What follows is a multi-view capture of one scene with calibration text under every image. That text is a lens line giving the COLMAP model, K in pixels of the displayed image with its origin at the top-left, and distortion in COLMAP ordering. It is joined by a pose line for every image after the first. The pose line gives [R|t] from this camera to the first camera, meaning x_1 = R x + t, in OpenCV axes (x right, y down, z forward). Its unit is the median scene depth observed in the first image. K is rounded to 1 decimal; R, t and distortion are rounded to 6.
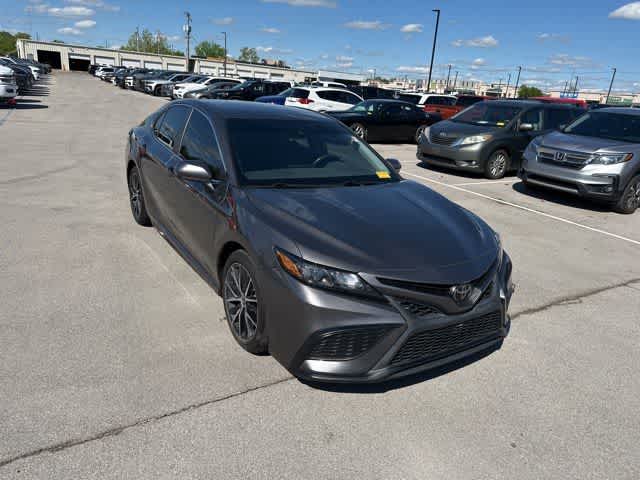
lens RADIAL K [[450.9, 0, 320.0], [0, 450.9, 240.0], [0, 0, 1]] dist [0.035016, -0.039484]
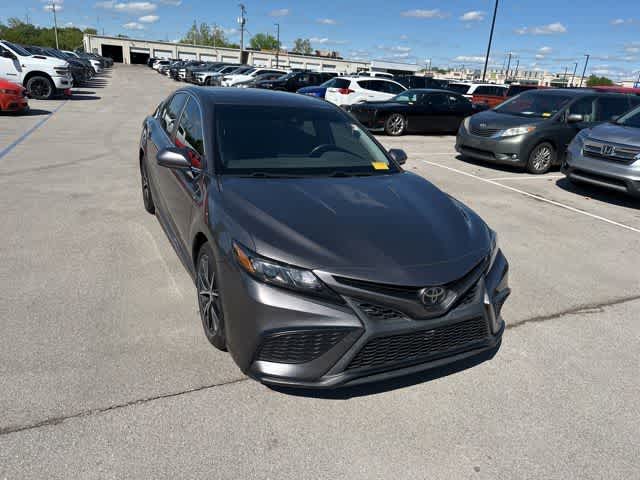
lens RADIAL K [[453.6, 0, 320.0], [0, 453.6, 240.0], [0, 0, 1]] dist [0.026851, -0.035800]
pose [[0.993645, 0.031829, -0.107965, 0.046990], [-0.030174, 0.999401, 0.016926, -0.001078], [0.108439, -0.013560, 0.994011, 0.018937]]
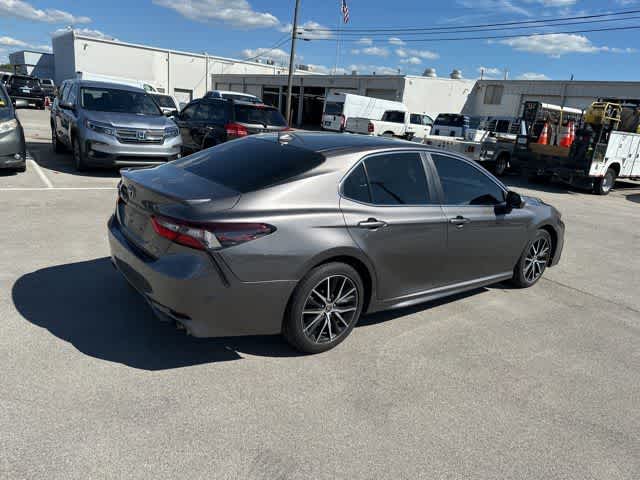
lens RADIAL K [[450.9, 0, 320.0], [0, 450.9, 240.0], [0, 0, 1]] dist [0.035016, -0.039484]
pose [[-0.064777, -0.362863, 0.929588, -0.484982], [0.219478, 0.903554, 0.367994, -0.214261], [-0.973465, 0.227862, 0.021111, 0.502765]]
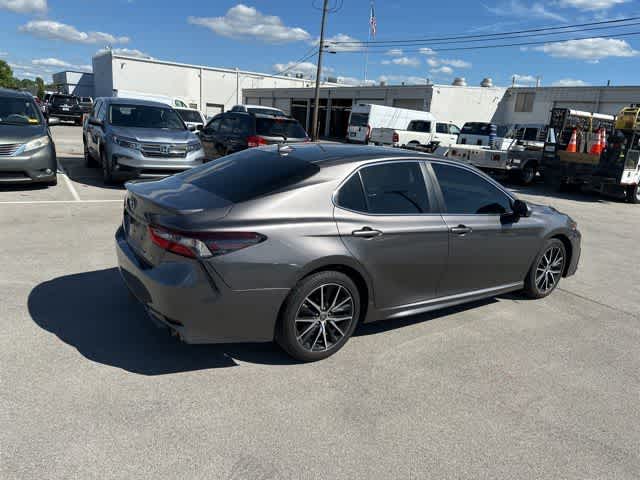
lens RADIAL K [[450.9, 0, 320.0], [0, 450.9, 240.0], [0, 0, 1]] dist [0.035016, -0.039484]
pose [[-0.001967, -0.340638, 0.940192, -0.490032], [0.244465, 0.911503, 0.330755, -0.208700], [-0.969656, 0.230495, 0.081481, 0.477966]]
